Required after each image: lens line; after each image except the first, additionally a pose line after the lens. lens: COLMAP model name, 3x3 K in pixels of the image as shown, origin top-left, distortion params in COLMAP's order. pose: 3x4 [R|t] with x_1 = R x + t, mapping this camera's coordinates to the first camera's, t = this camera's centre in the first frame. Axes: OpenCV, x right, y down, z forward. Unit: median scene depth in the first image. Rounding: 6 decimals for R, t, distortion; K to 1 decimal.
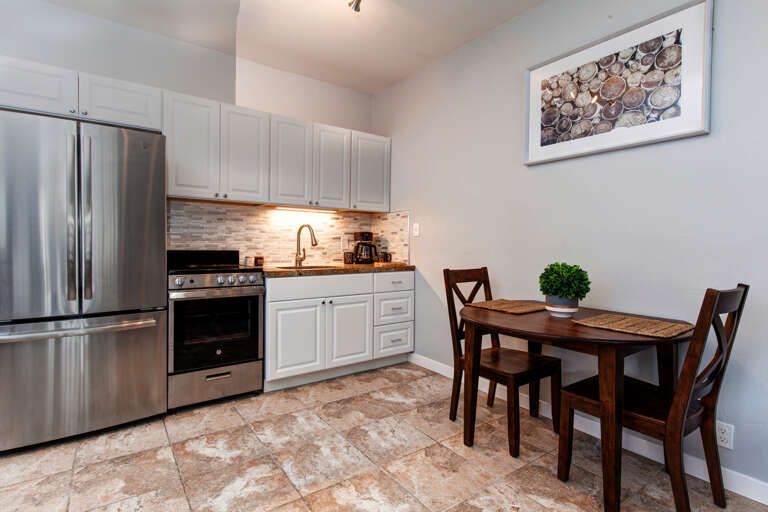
lens RADIAL K [[336.9, 0, 384.0], [0, 336.9, 256.0], [0, 0, 1]] dist [0.000032, -0.000130]
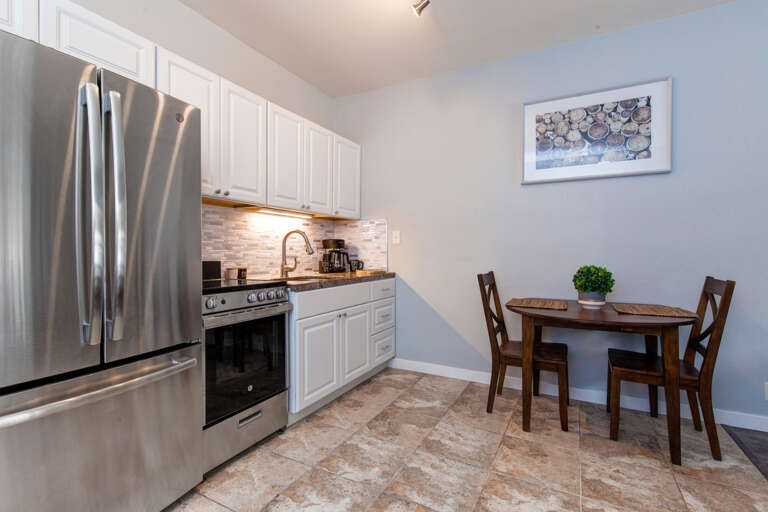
lens RADIAL K [[328.0, 0, 344.1], [0, 328.0, 259.0], [0, 0, 1]] dist [-0.000061, 0.000142]
pose [[0.916524, -0.017256, 0.399606, -0.605403], [0.021878, 0.999736, -0.007008, -0.011795], [-0.399380, 0.015166, 0.916660, 0.195030]]
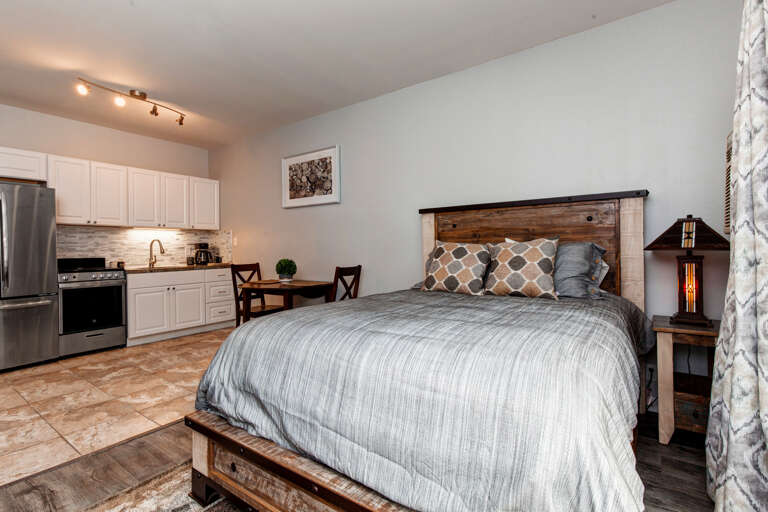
lens RADIAL K [[348.6, 0, 368.2], [0, 348.6, 256.8], [0, 0, 1]] dist [0.000692, 0.000432]
pose [[0.961875, -0.025317, 0.272315, 0.329727], [0.028029, 0.999589, -0.006073, 0.026717], [-0.272049, 0.013474, 0.962189, -0.985480]]
